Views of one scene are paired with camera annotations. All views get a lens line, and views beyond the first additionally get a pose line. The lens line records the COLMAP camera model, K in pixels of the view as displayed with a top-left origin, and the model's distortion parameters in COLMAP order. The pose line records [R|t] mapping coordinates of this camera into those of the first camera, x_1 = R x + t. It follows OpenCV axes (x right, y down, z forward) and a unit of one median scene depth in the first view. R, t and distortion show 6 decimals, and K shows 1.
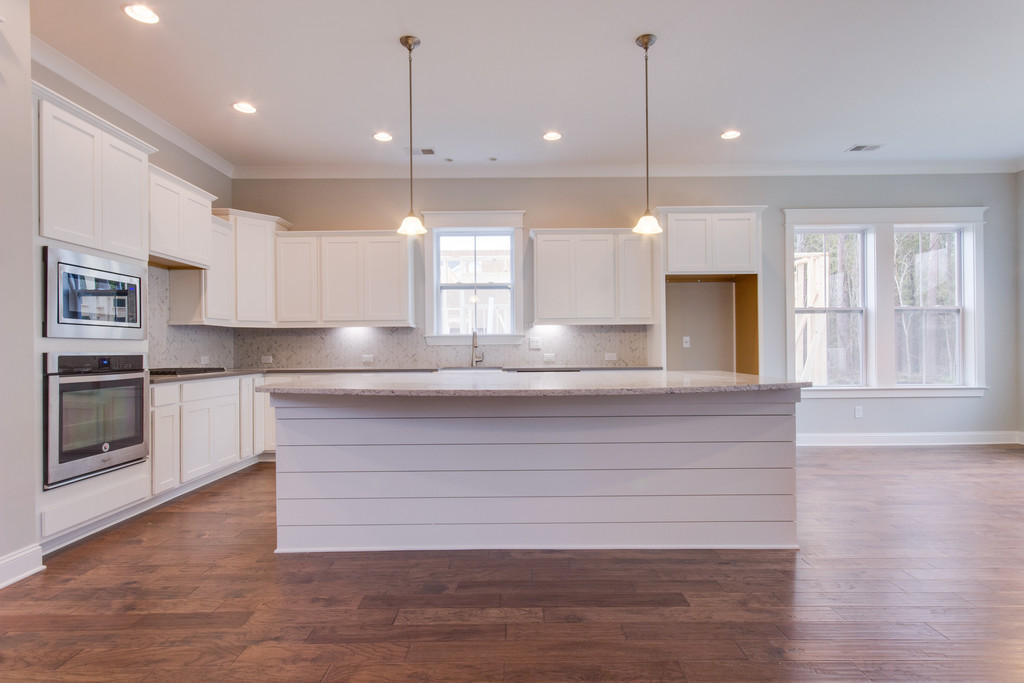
lens RADIAL K [[533.9, 0, 516.3], [0, 533.9, 348.9], [0, 0, 1]] dist [-0.000866, -0.001252]
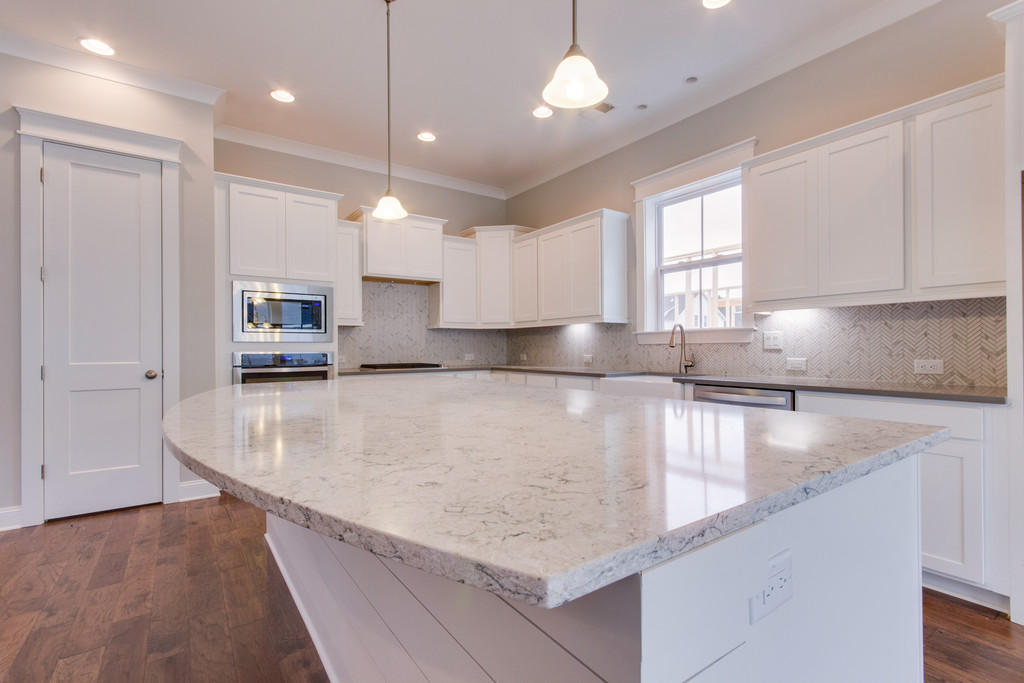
lens RADIAL K [[471.7, 0, 514.2], [0, 471.7, 346.3], [0, 0, 1]] dist [0.000012, 0.000641]
pose [[0.574211, 0.002767, -0.818703, 0.352826], [0.001057, 0.999991, 0.004121, -0.007312], [0.818707, -0.003232, 0.574203, 0.476589]]
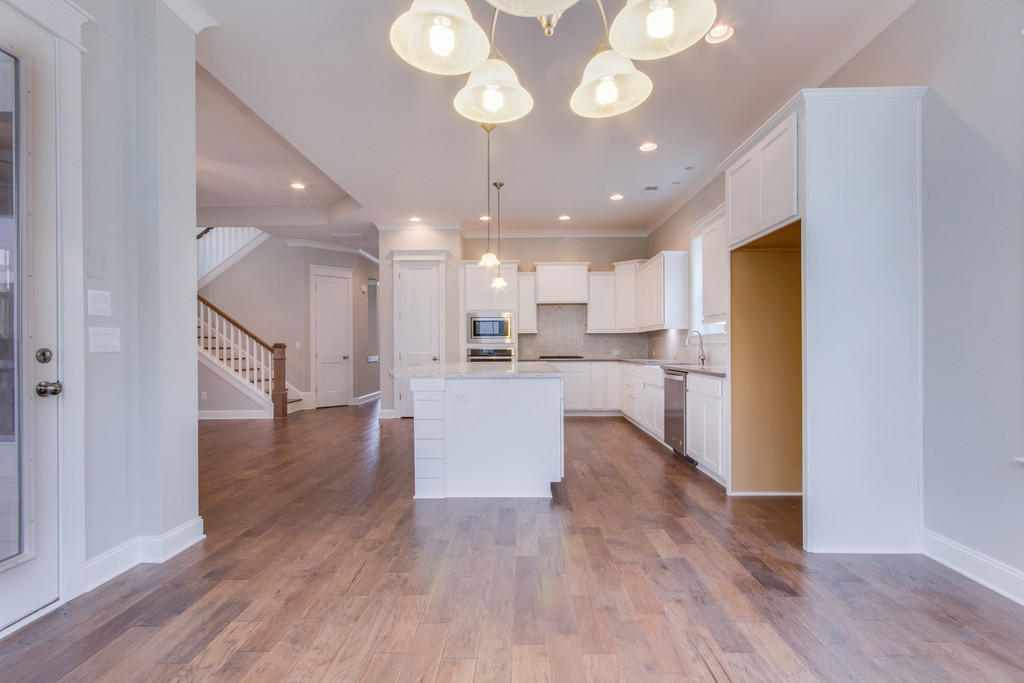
lens RADIAL K [[471.7, 0, 514.0], [0, 471.7, 341.6], [0, 0, 1]] dist [0.000012, 0.000641]
pose [[-0.024977, -0.001680, -0.999687, 0.960038], [0.004147, 0.999990, -0.001784, -0.012983], [0.999679, -0.004191, -0.024970, 0.716119]]
